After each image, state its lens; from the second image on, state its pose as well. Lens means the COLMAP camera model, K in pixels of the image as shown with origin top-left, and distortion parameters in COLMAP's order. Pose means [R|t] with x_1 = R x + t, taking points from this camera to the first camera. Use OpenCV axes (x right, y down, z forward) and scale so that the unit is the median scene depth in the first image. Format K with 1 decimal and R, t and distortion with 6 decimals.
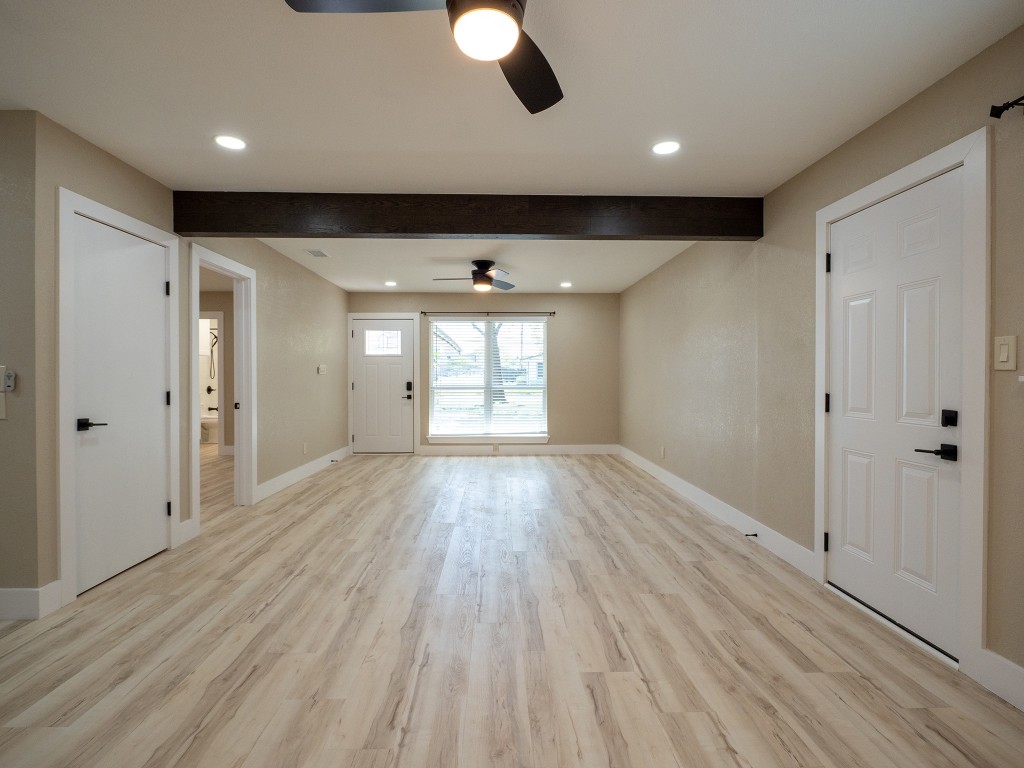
lens RADIAL K [[490.7, 0, 505.9], [0, 490.7, 381.2], [0, 0, 1]] dist [-0.011625, -0.000323]
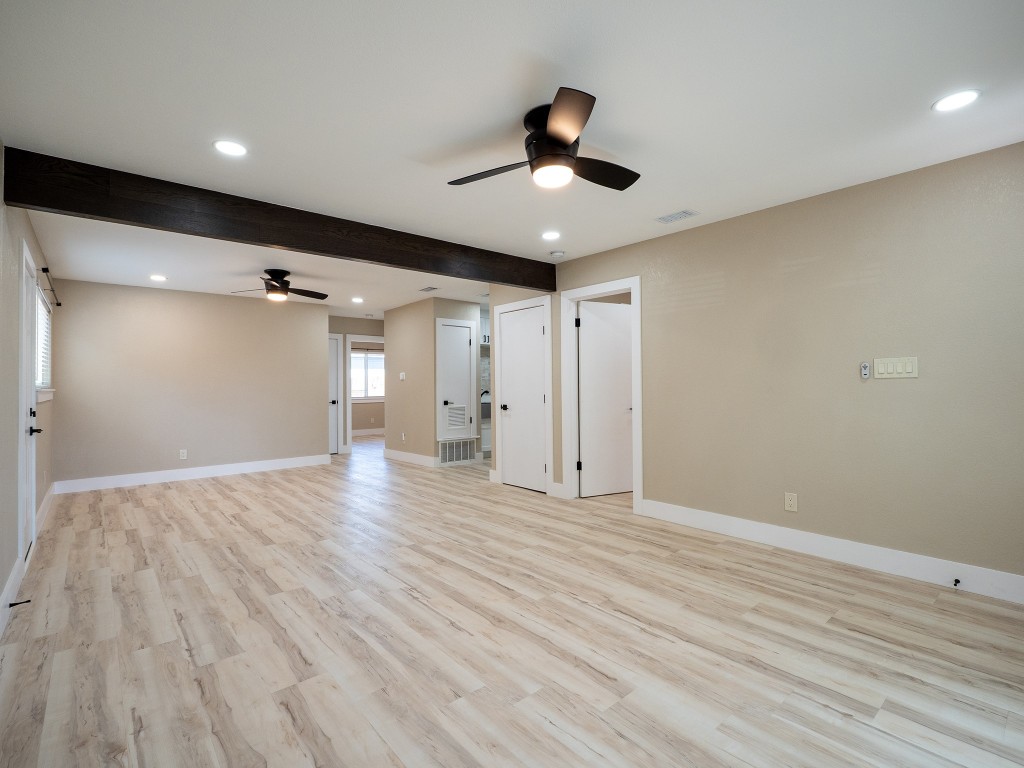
lens RADIAL K [[490.7, 0, 505.9], [0, 490.7, 381.2], [0, 0, 1]] dist [-0.011625, -0.000323]
pose [[-0.774536, 0.000336, -0.632530, 0.397250], [0.001673, 0.999997, -0.001518, -0.018807], [0.632528, -0.002234, -0.774535, 2.044366]]
